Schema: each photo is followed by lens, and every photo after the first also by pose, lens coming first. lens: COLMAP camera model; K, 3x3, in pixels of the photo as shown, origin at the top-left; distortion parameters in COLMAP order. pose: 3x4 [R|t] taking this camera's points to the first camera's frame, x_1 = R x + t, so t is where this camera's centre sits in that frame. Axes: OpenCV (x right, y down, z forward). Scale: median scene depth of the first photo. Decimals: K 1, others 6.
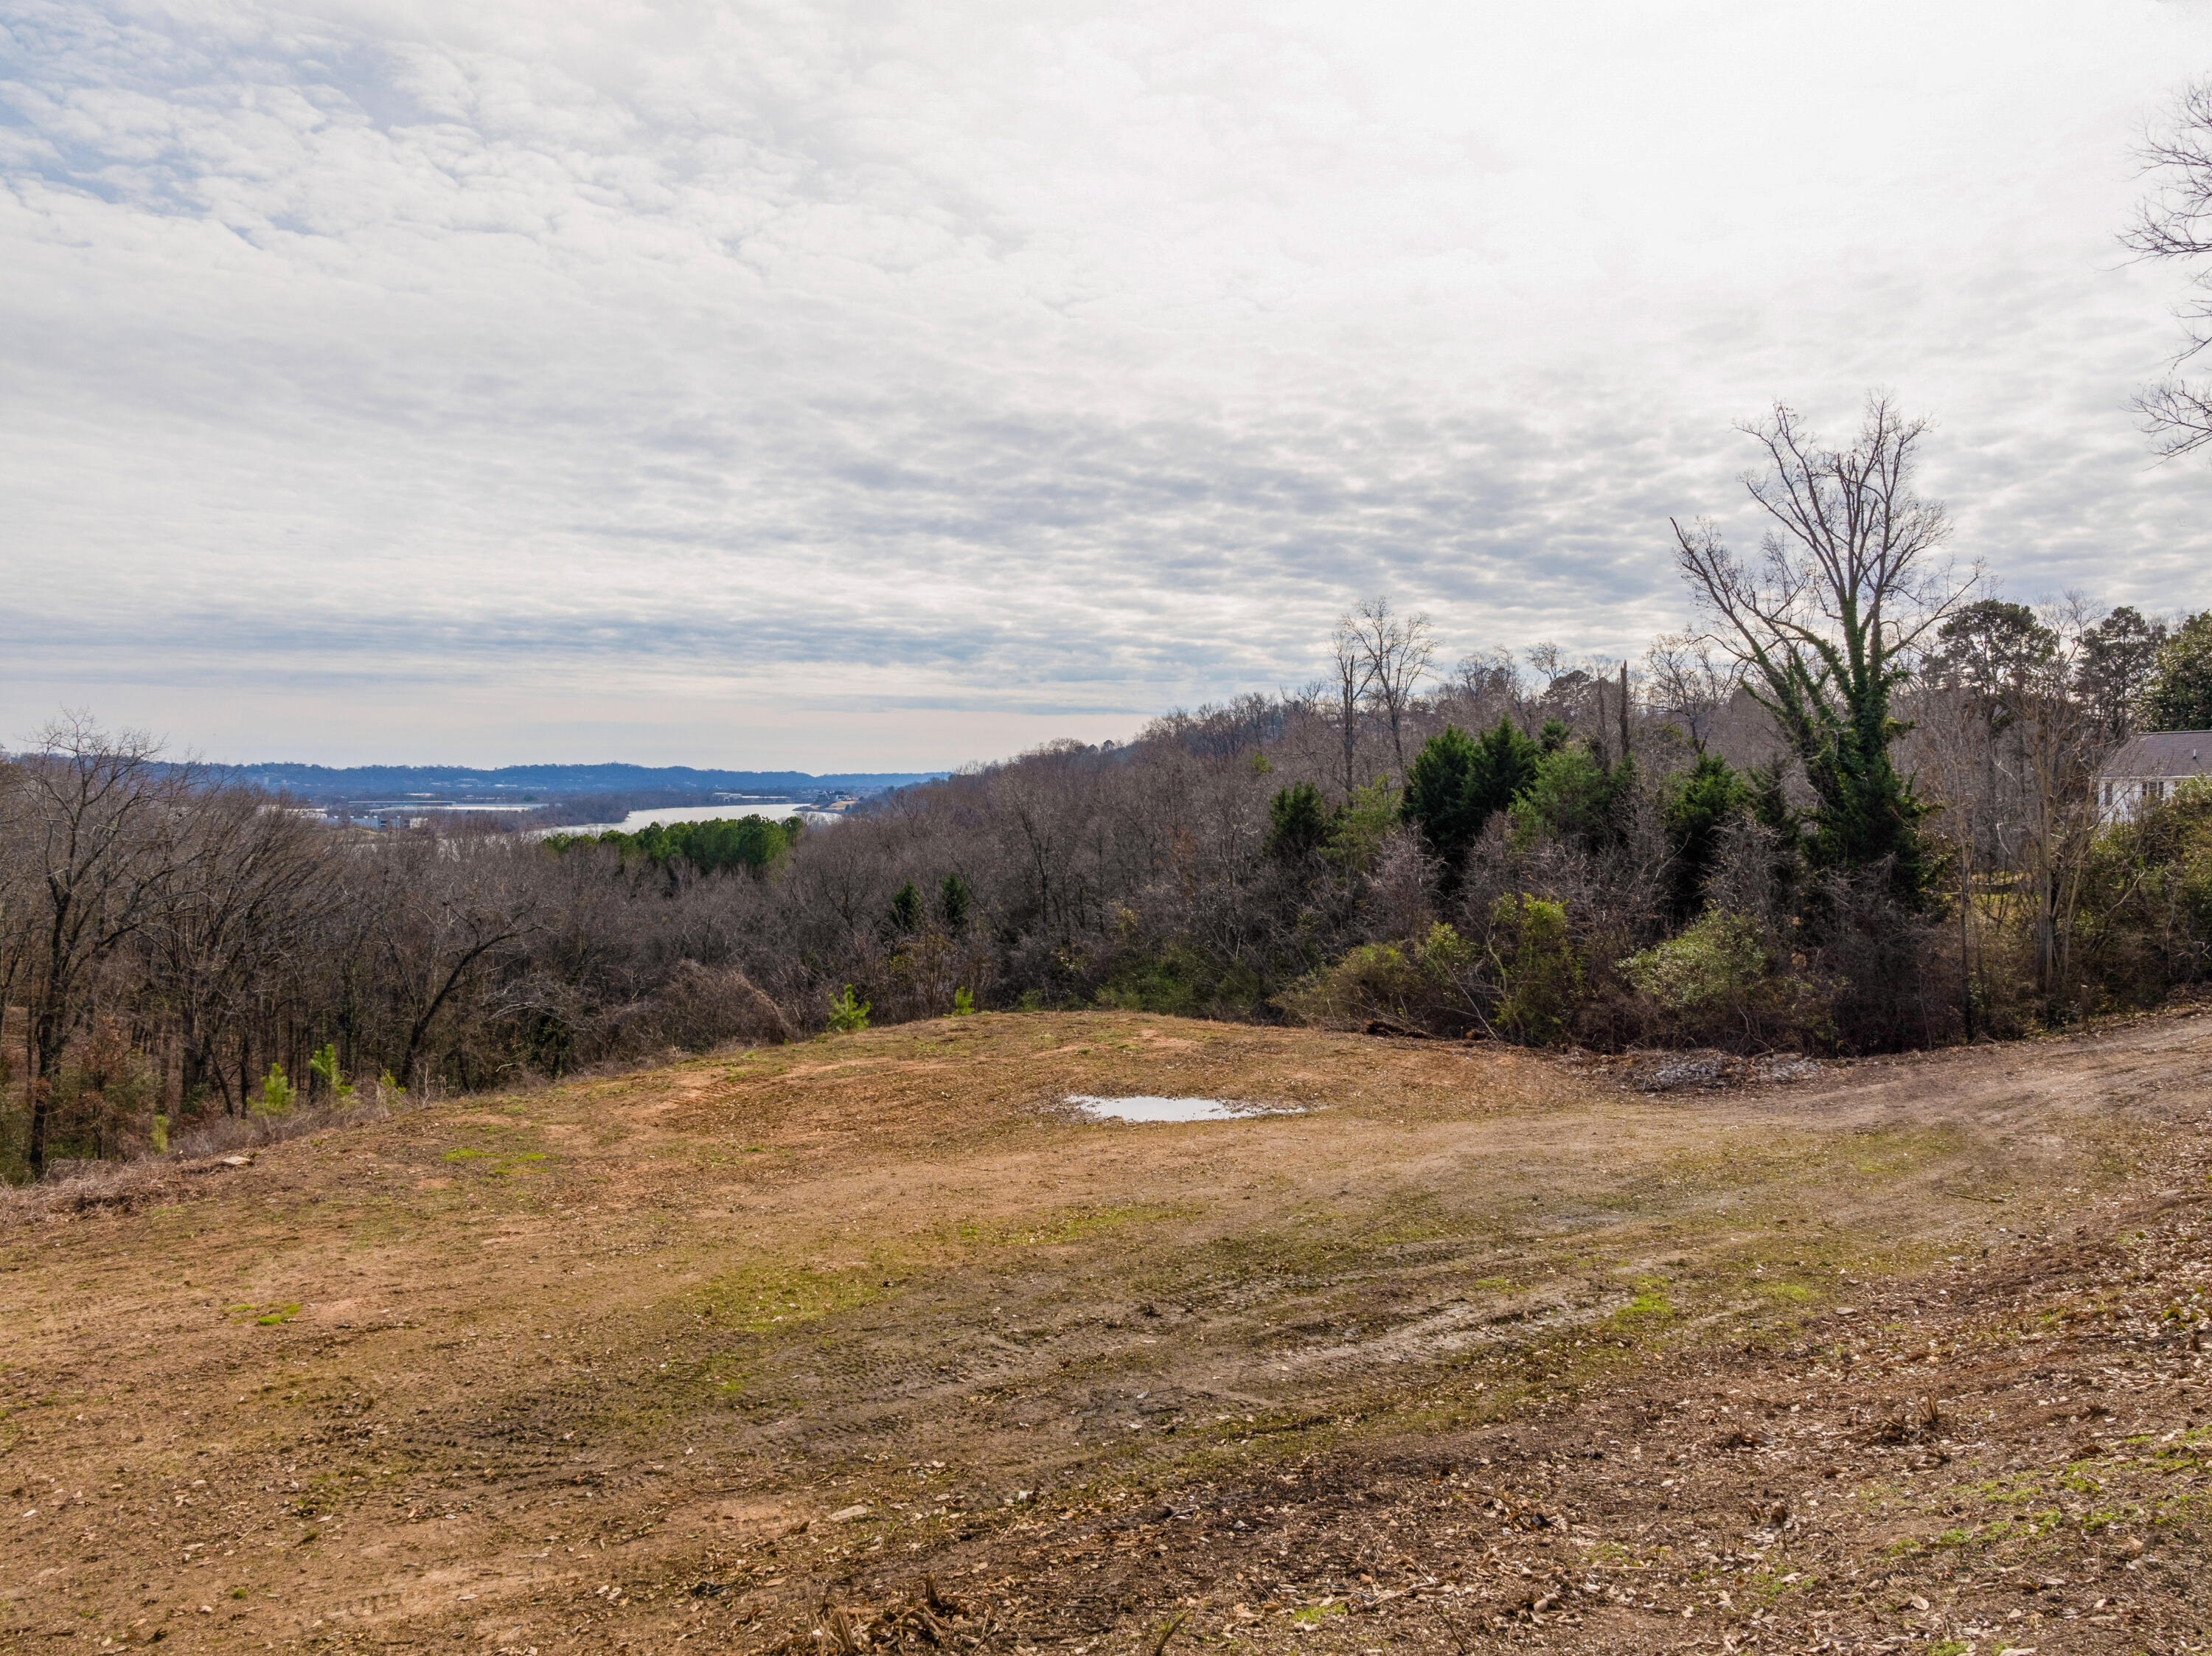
lens RADIAL K [[1572.2, 0, 1102.4], [0, 1572.2, 835.4], [0, 0, 1]] dist [-0.033400, -0.004117]
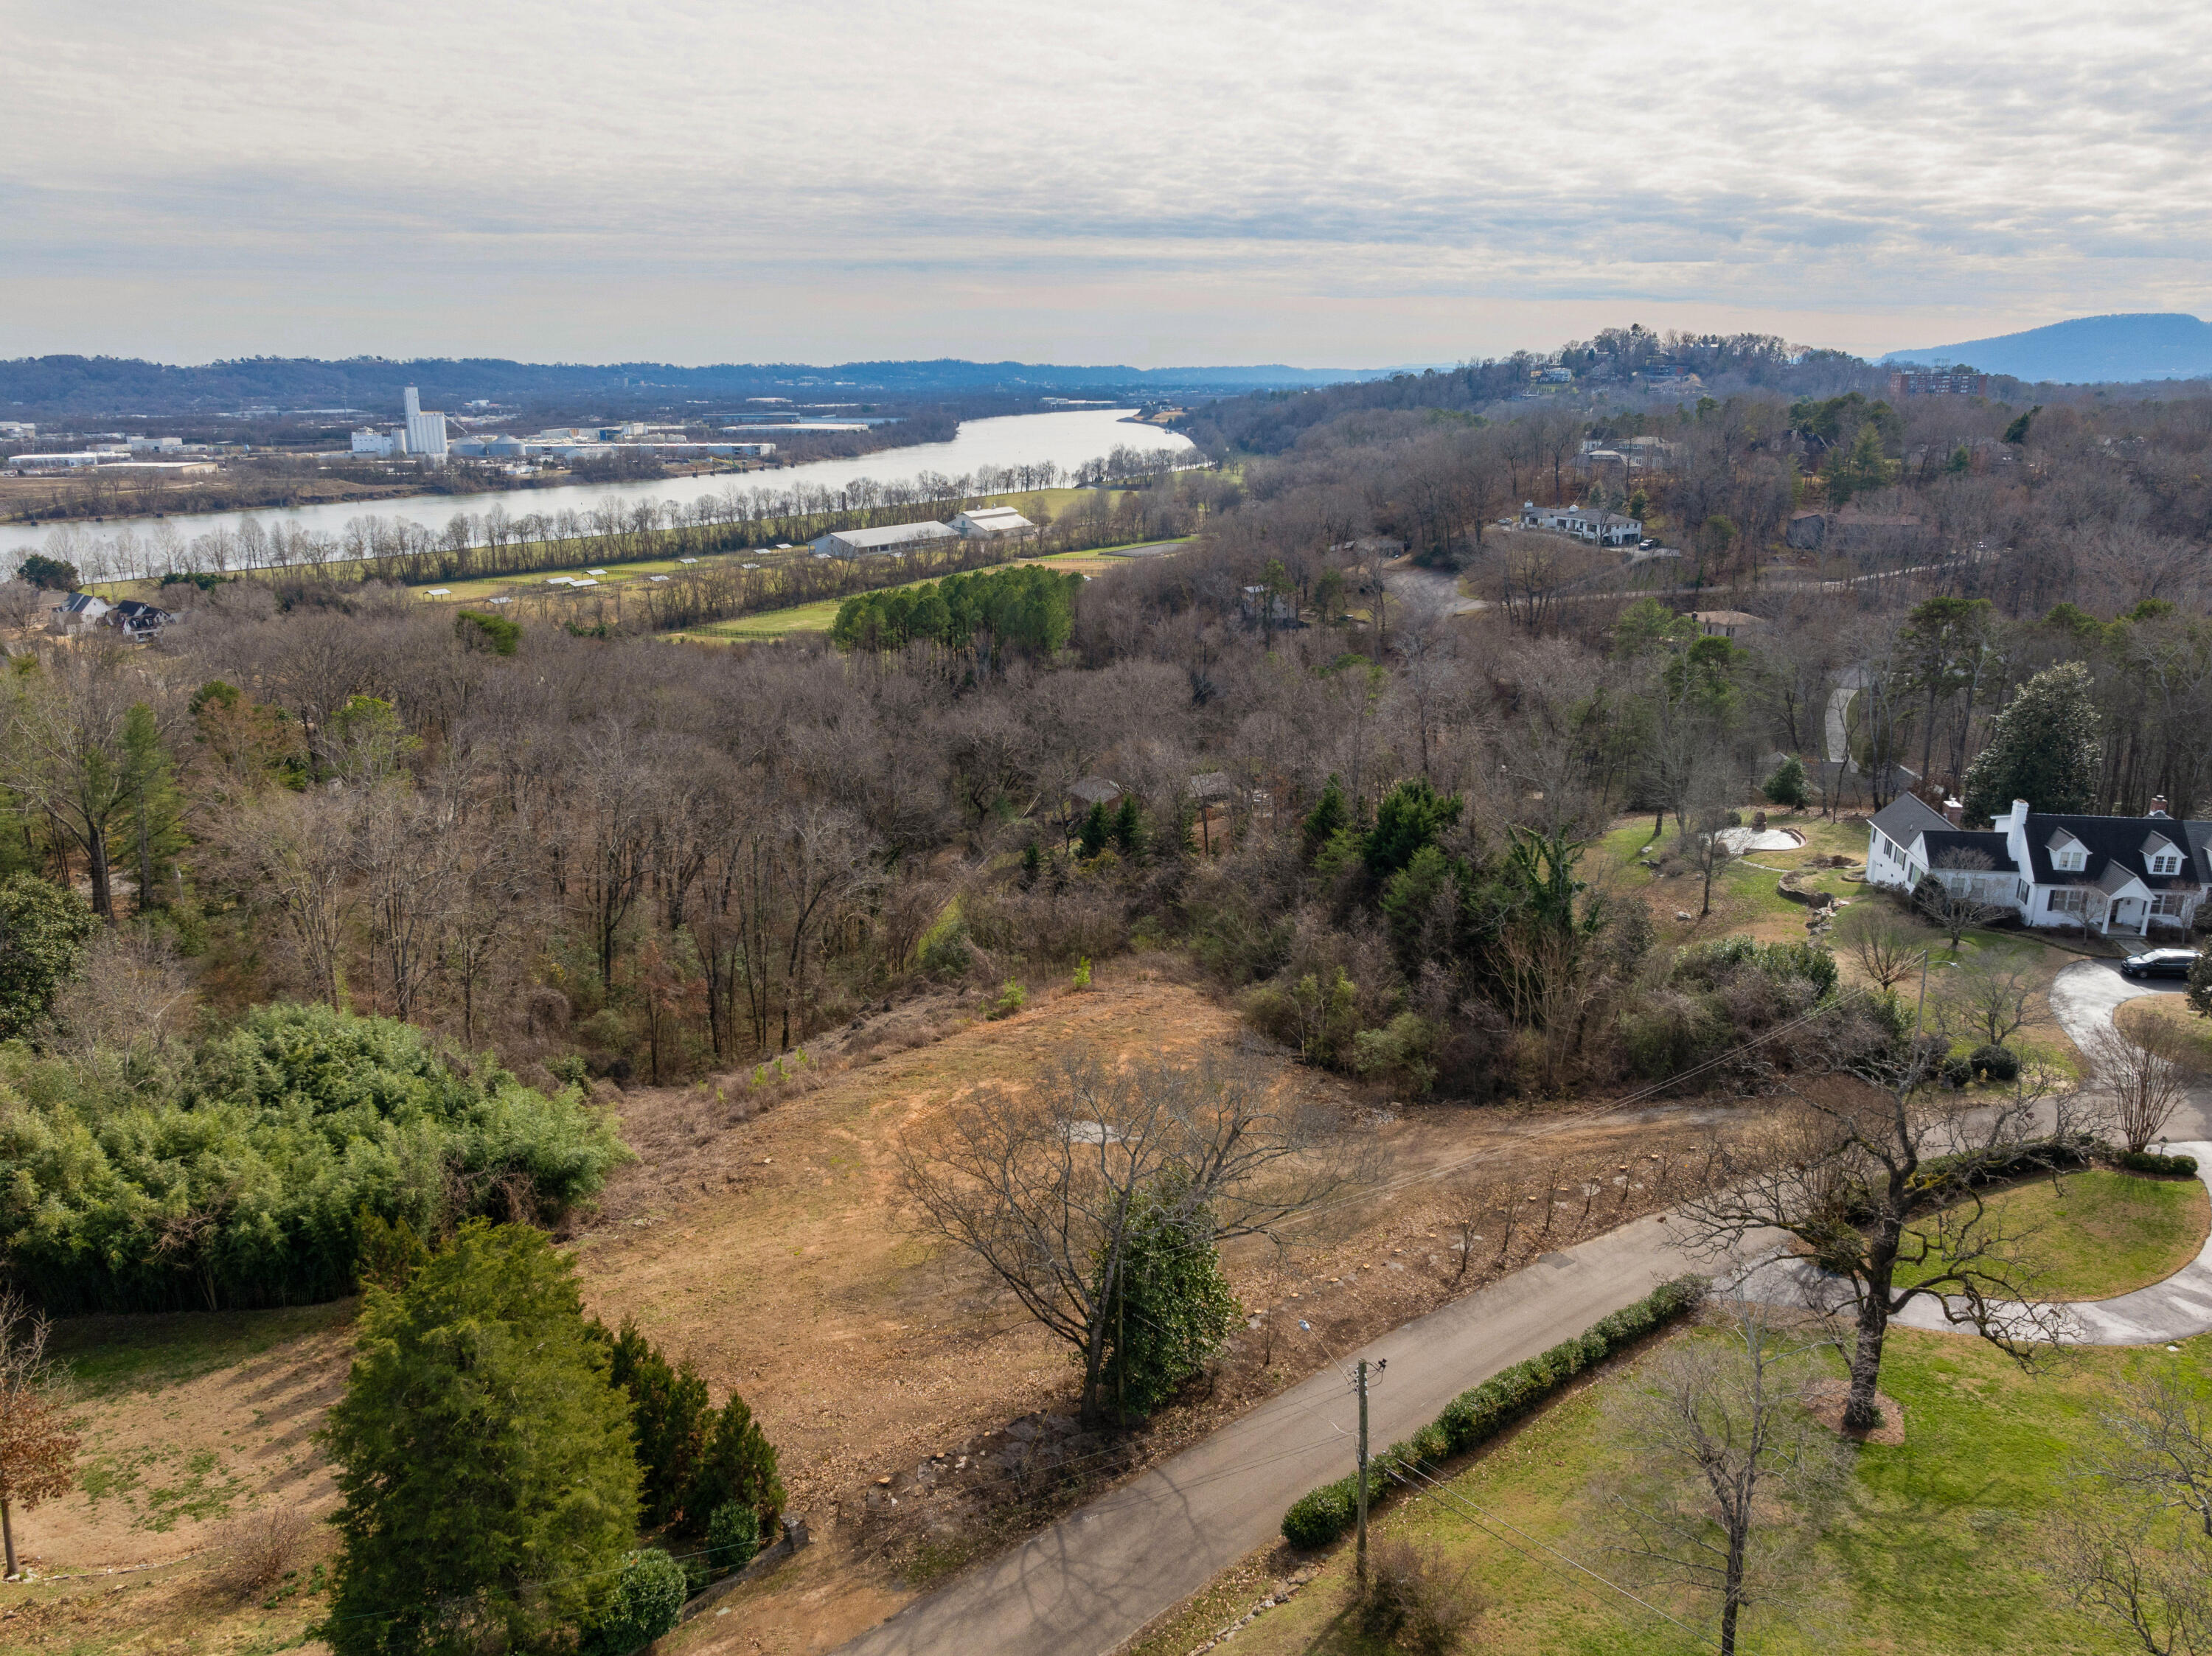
lens RADIAL K [[1572.2, 0, 1111.3], [0, 1572.2, 824.1], [0, 0, 1]] dist [-0.033400, -0.004117]
pose [[0.979711, 0.057068, -0.192118, 0.435118], [-0.008206, 0.969220, 0.246058, -0.765585], [0.200246, -0.239489, 0.950024, -1.068078]]
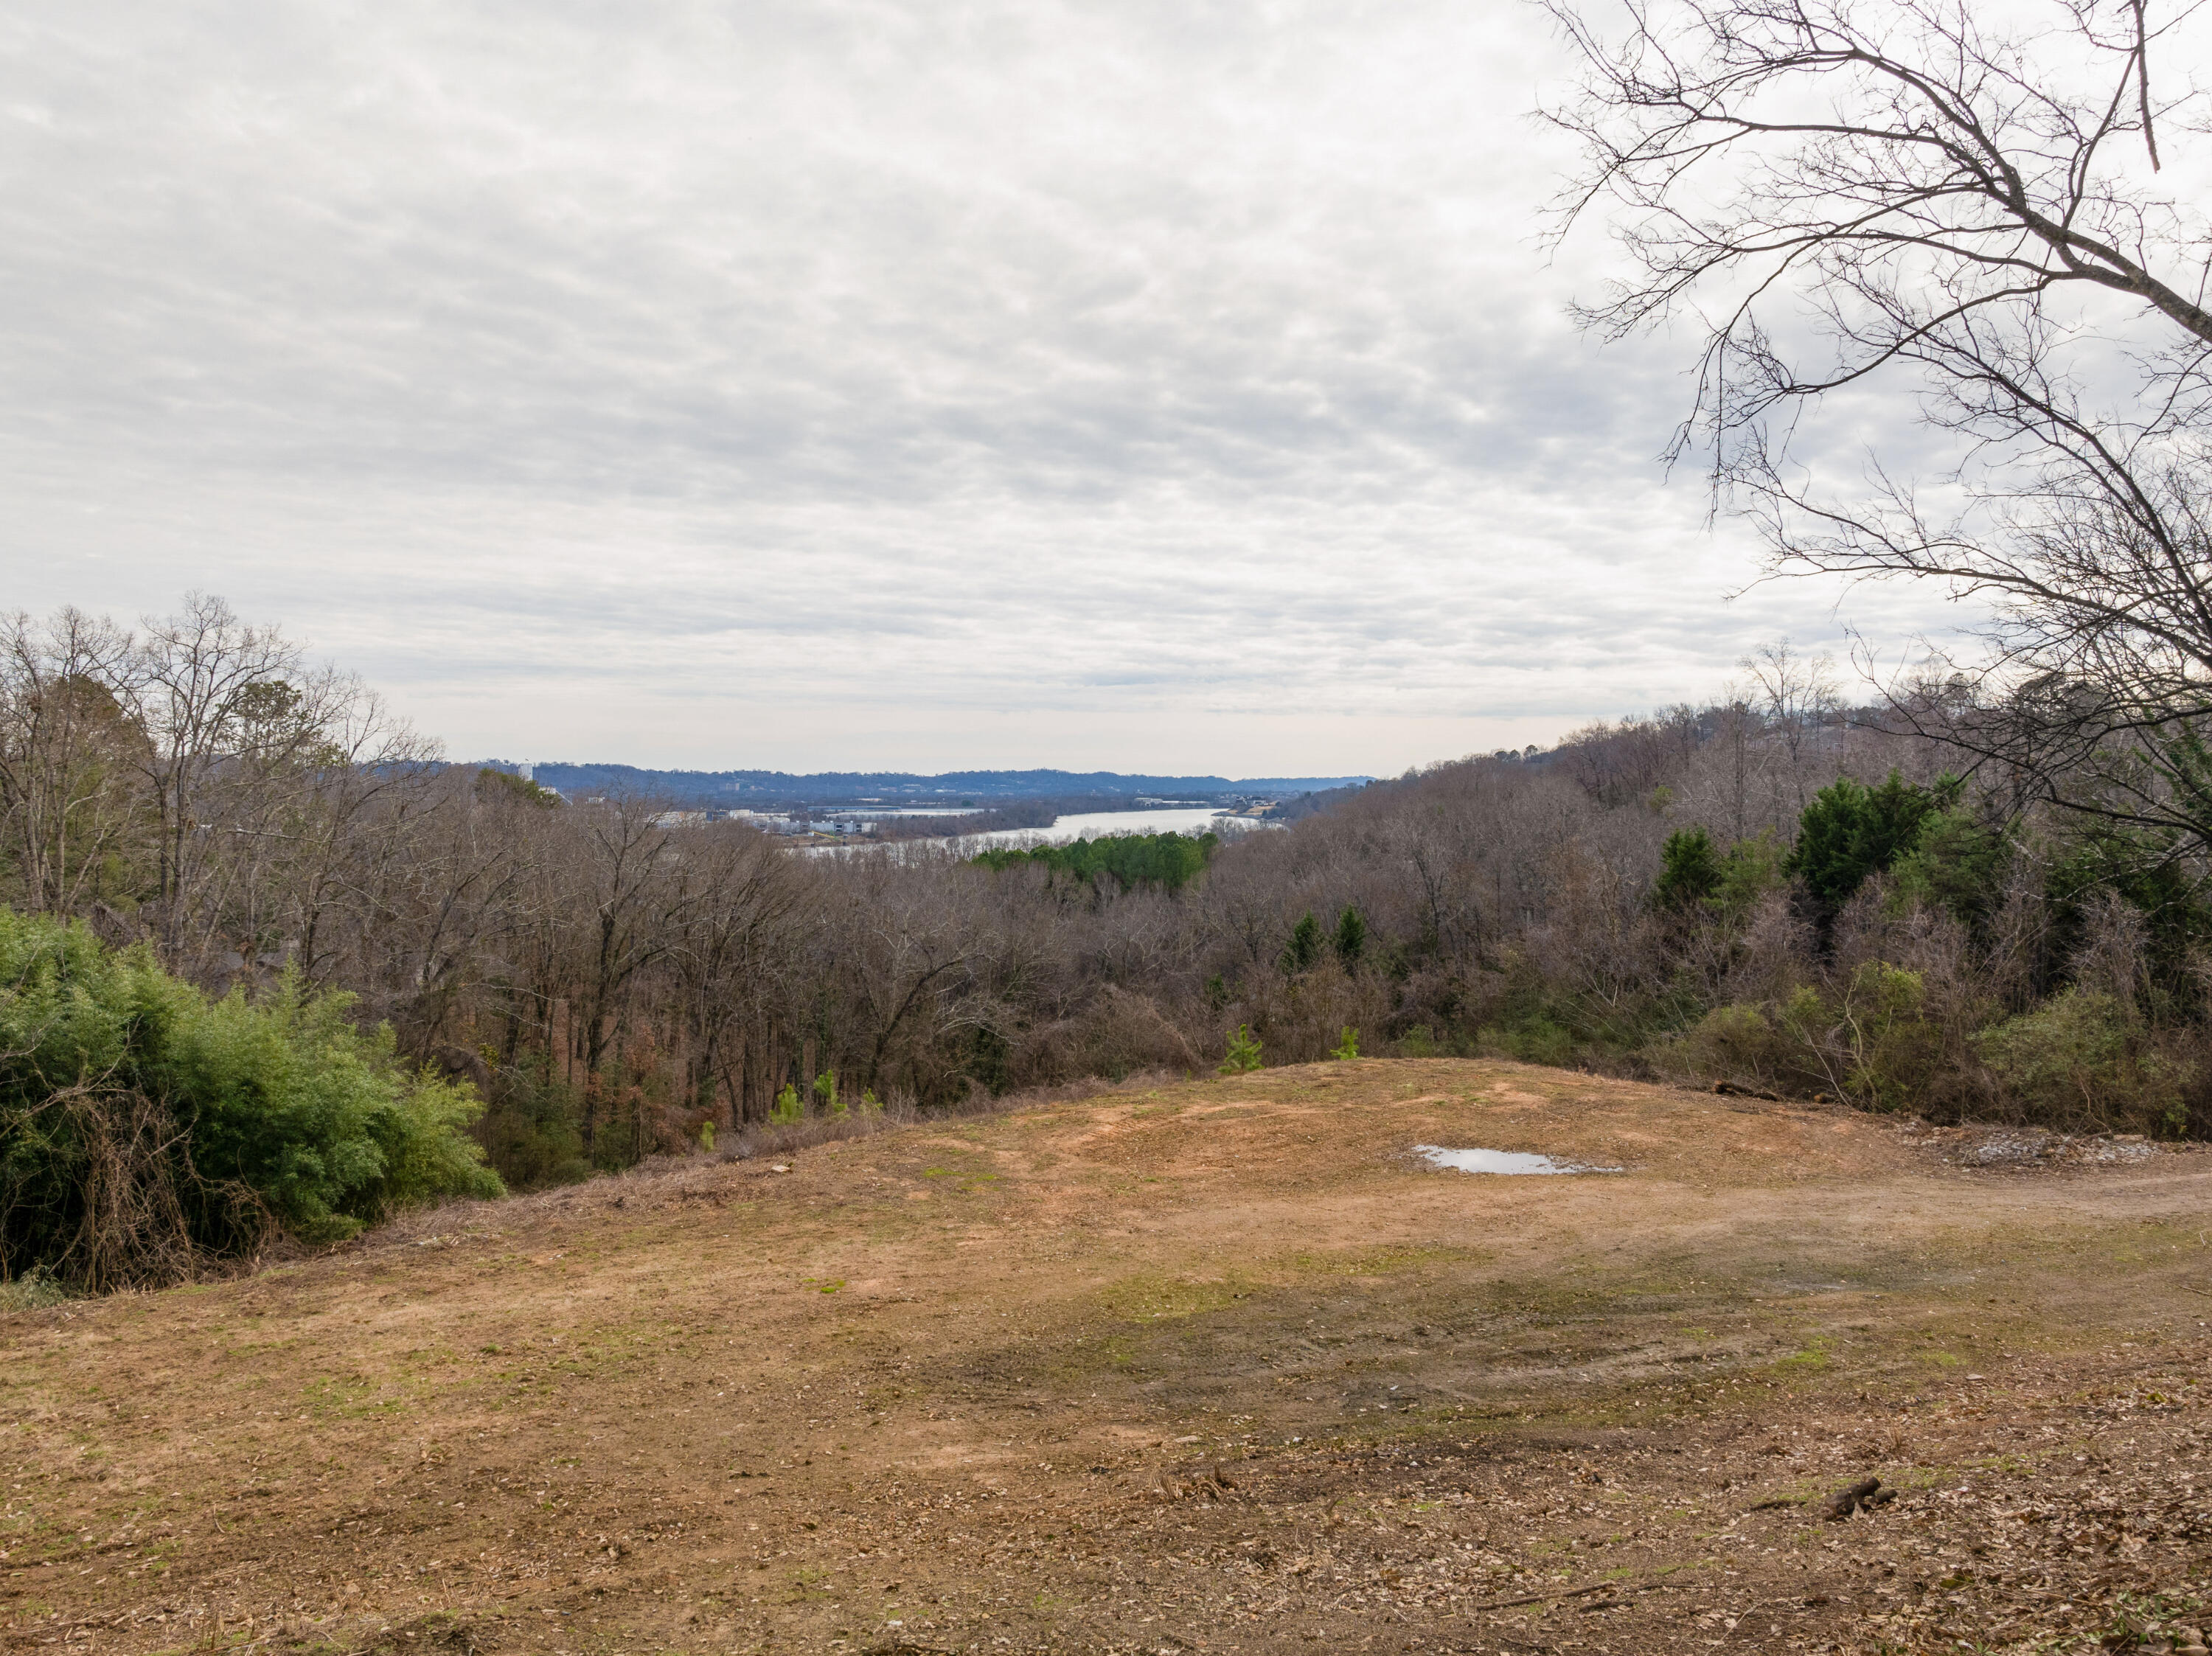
lens RADIAL K [[1572.2, 0, 1105.6], [0, 1572.2, 822.8], [0, 0, 1]] dist [-0.033400, -0.004117]
pose [[0.965785, 0.003495, -0.259321, 0.047100], [-0.006231, 0.999933, -0.009730, -0.051132], [0.259270, 0.011013, 0.965742, -0.161312]]
